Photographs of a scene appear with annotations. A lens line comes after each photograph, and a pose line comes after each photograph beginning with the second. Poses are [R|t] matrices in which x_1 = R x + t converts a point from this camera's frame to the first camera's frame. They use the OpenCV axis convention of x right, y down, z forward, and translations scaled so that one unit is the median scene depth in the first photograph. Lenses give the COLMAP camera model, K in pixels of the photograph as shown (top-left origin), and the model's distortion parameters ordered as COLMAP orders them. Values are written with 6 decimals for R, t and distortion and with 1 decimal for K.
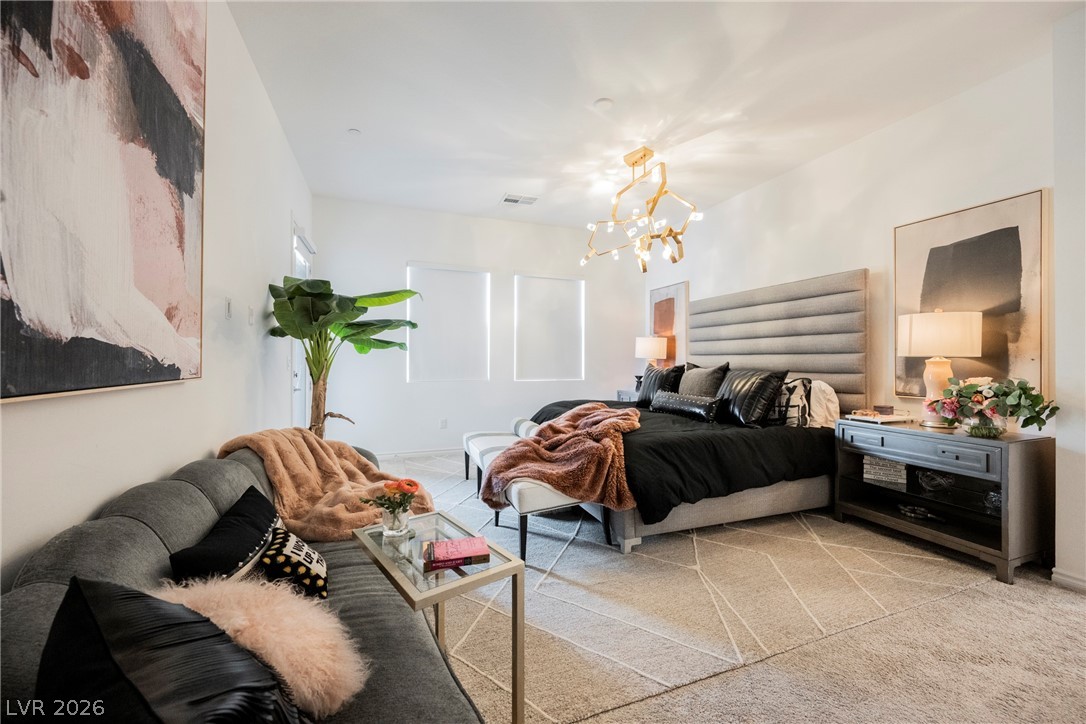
lens RADIAL K [[421.7, 0, 543.0], [0, 421.7, 362.0], [0, 0, 1]] dist [-0.001347, -0.000161]
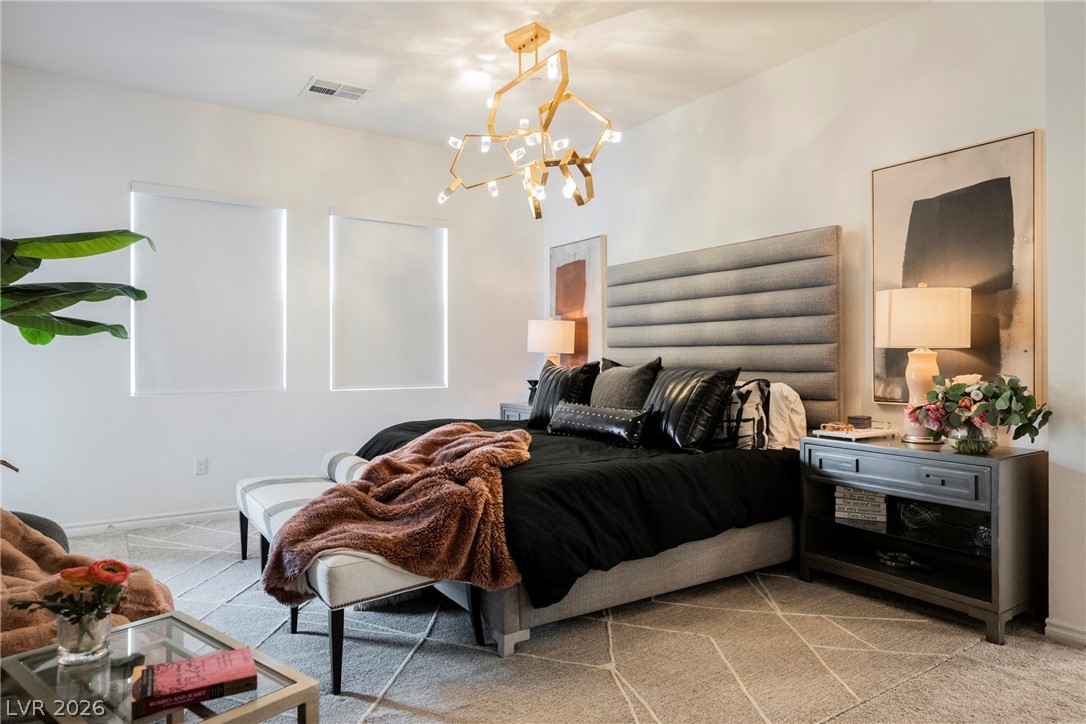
lens RADIAL K [[673.1, 0, 543.0], [0, 673.1, 362.0], [0, 0, 1]] dist [-0.001542, 0.000501]
pose [[0.975153, -0.005675, 0.221460, 0.025961], [0.005535, 0.999984, 0.001251, 0.007129], [-0.221463, 0.000006, 0.975169, -0.005183]]
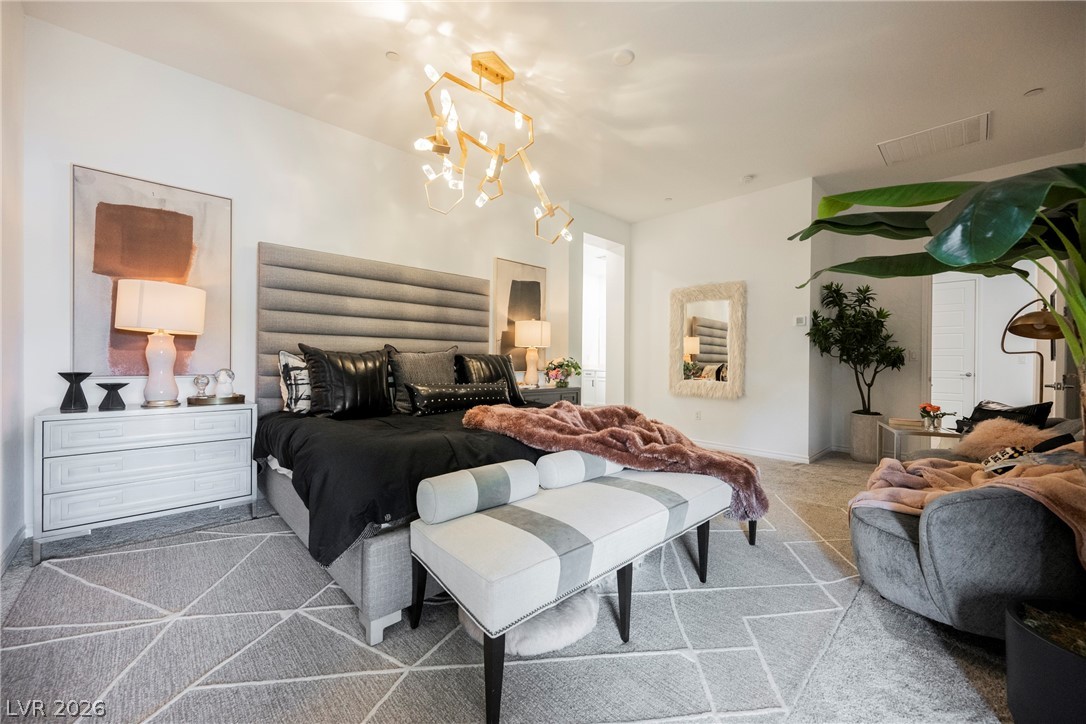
lens RADIAL K [[421.7, 0, 543.0], [0, 421.7, 362.0], [0, 0, 1]] dist [-0.001347, -0.000161]
pose [[-0.393609, -0.010278, 0.919221, -0.636233], [-0.002369, 0.999946, 0.010166, 0.035374], [-0.919275, 0.001824, -0.393612, 1.537137]]
